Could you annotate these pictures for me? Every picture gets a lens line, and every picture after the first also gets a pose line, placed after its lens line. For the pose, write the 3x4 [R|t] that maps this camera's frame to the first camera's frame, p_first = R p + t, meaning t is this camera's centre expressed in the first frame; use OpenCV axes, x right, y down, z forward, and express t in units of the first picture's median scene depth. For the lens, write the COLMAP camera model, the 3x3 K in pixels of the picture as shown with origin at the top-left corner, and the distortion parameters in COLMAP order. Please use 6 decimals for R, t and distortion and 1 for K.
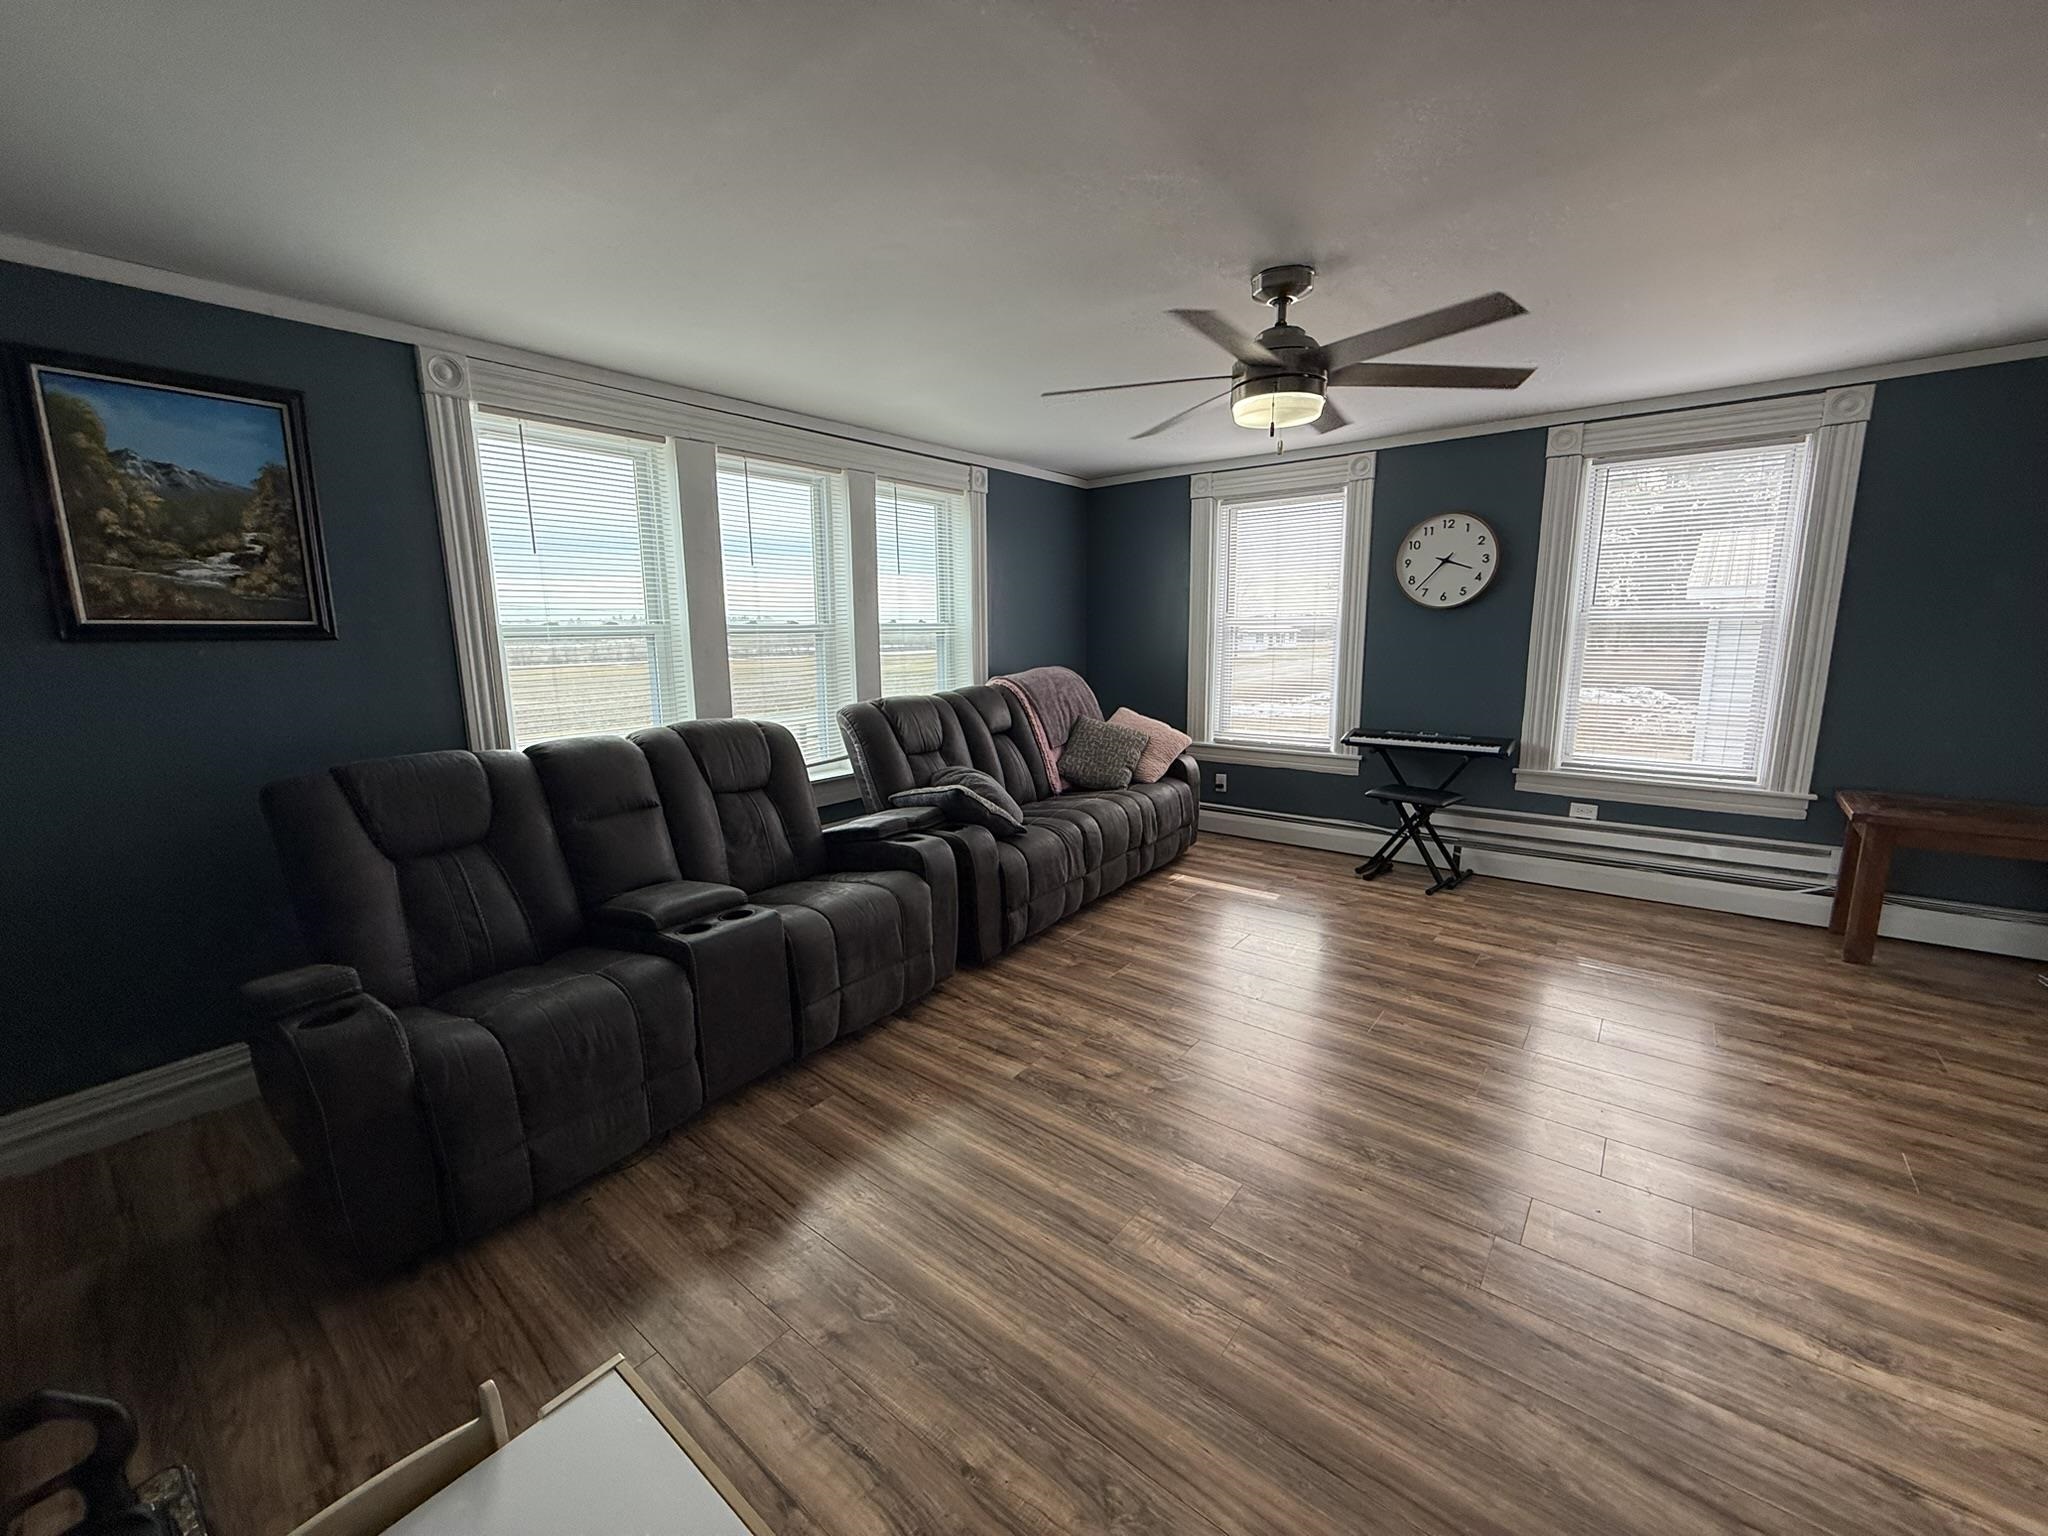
lens RADIAL K [[814.8, 0, 1021.2], [0, 814.8, 768.7], [0, 0, 1]] dist [0.000159, 0.000025]
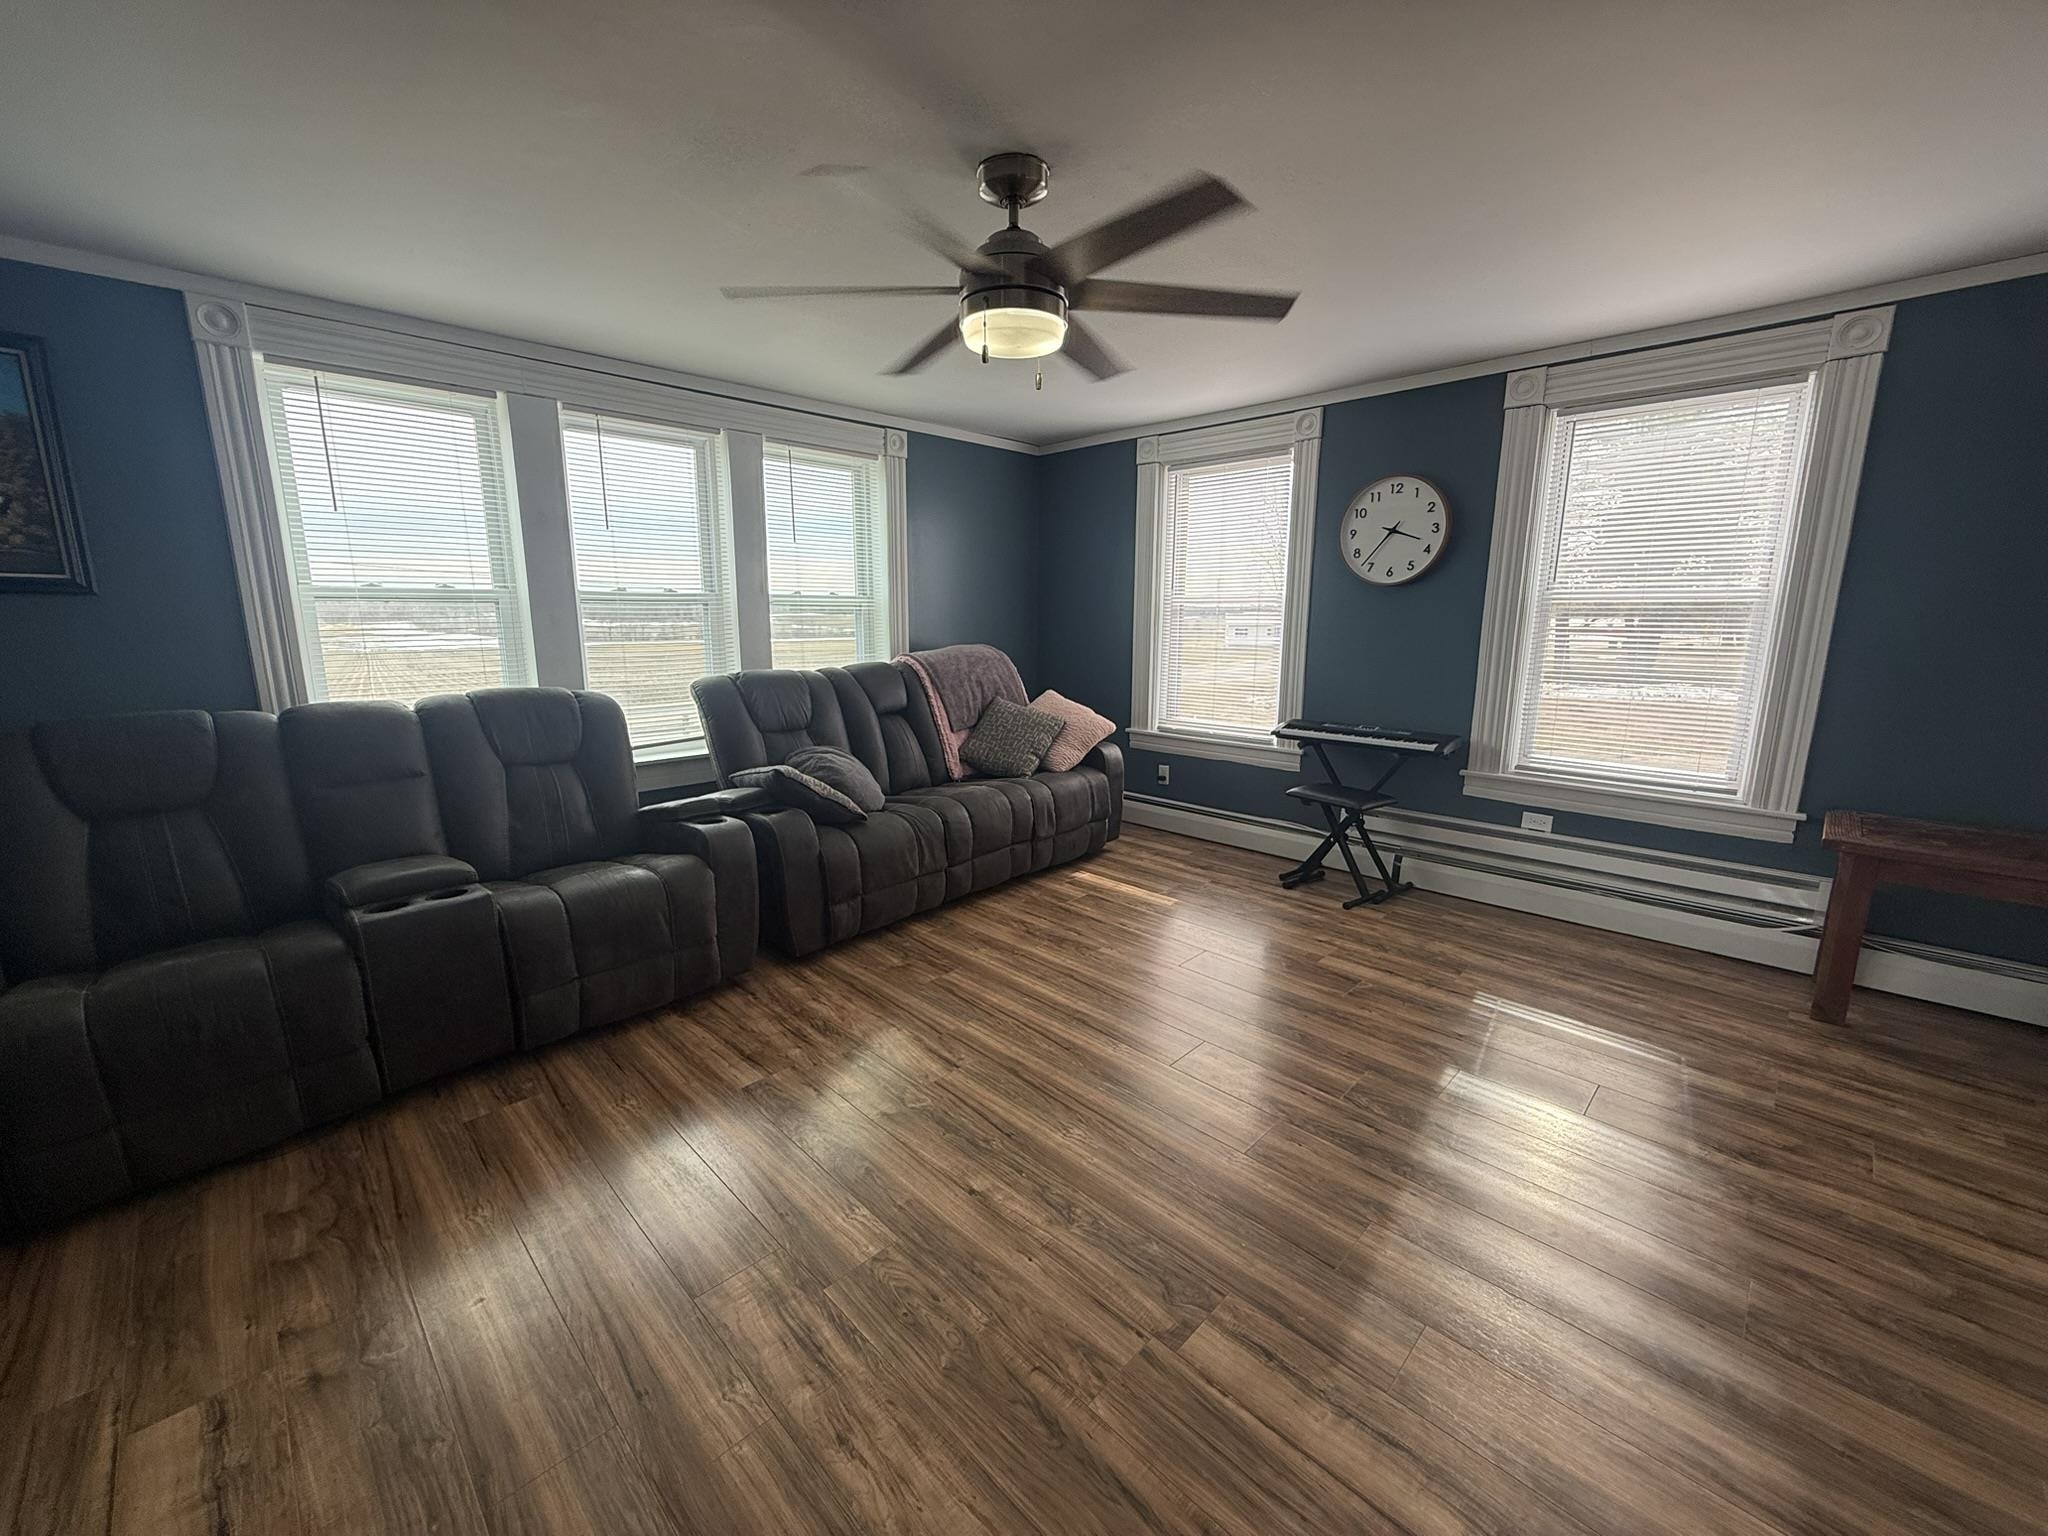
lens RADIAL K [[814.8, 0, 1020.8], [0, 814.8, 768.5], [0, 0, 1]] dist [0.000159, 0.000025]
pose [[0.993785, 0.035463, -0.105520, 0.295798], [-0.033526, 0.999236, 0.020079, -0.004386], [0.106152, -0.016417, 0.994214, 0.105104]]
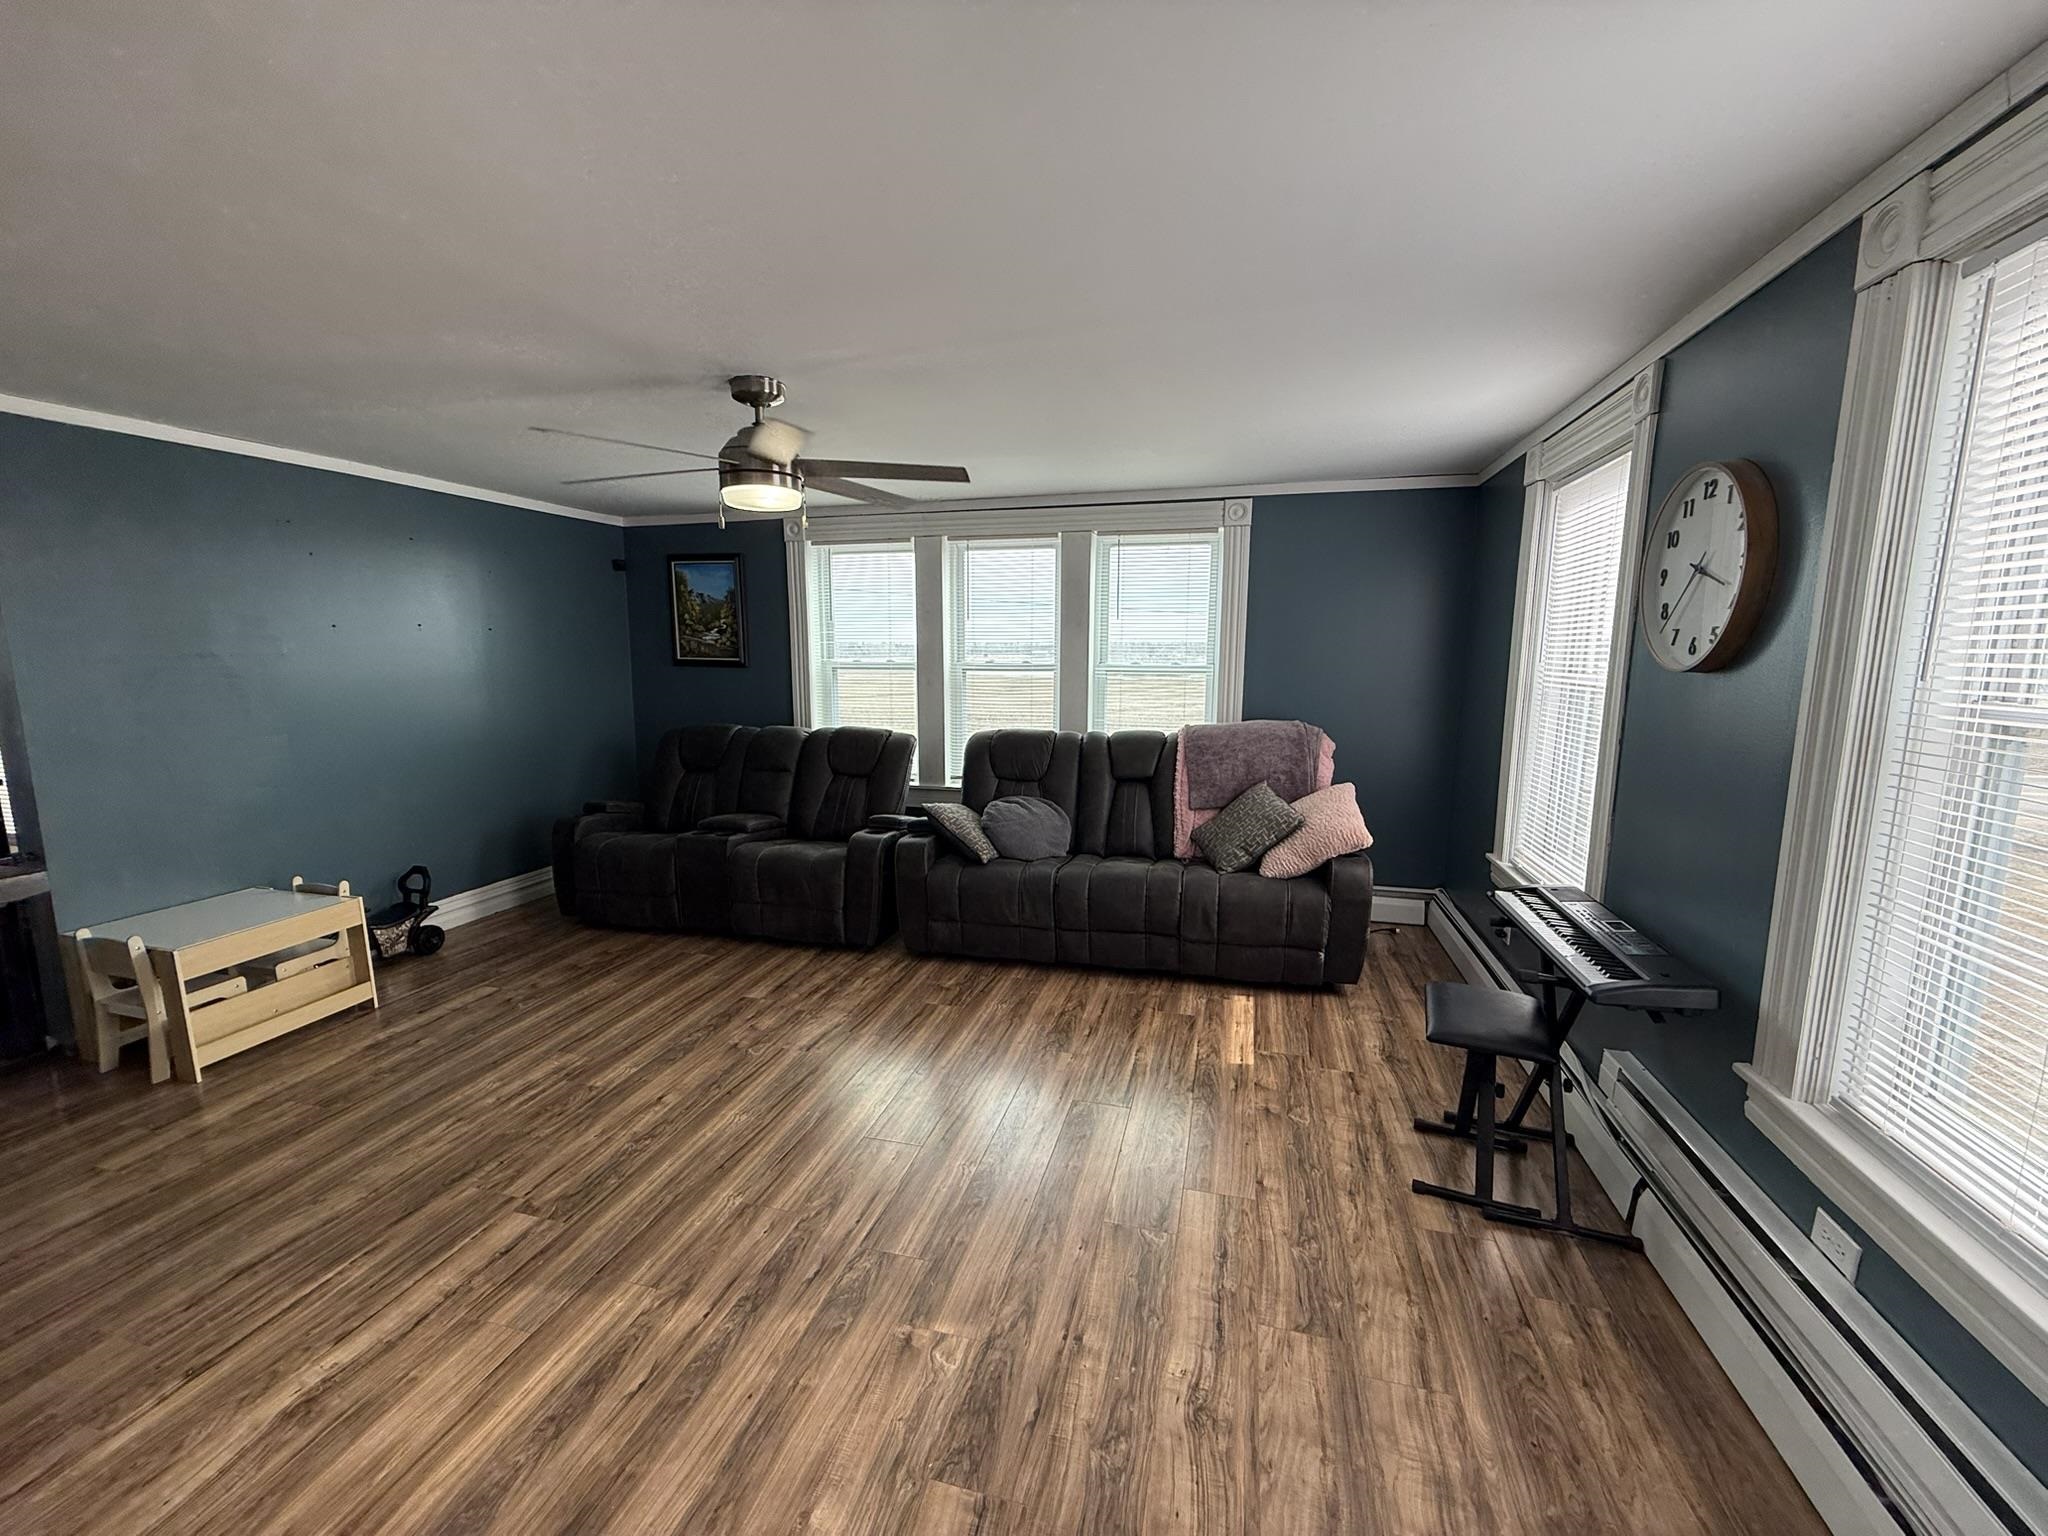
lens RADIAL K [[814.8, 0, 1015.6], [0, 814.8, 765.5], [0, 0, 1]] dist [0.000159, 0.000025]
pose [[0.386963, 0.145354, -0.910567, 1.064927], [-0.167746, 0.982117, 0.085489, -0.158506], [0.906709, 0.119663, 0.404425, 0.625089]]
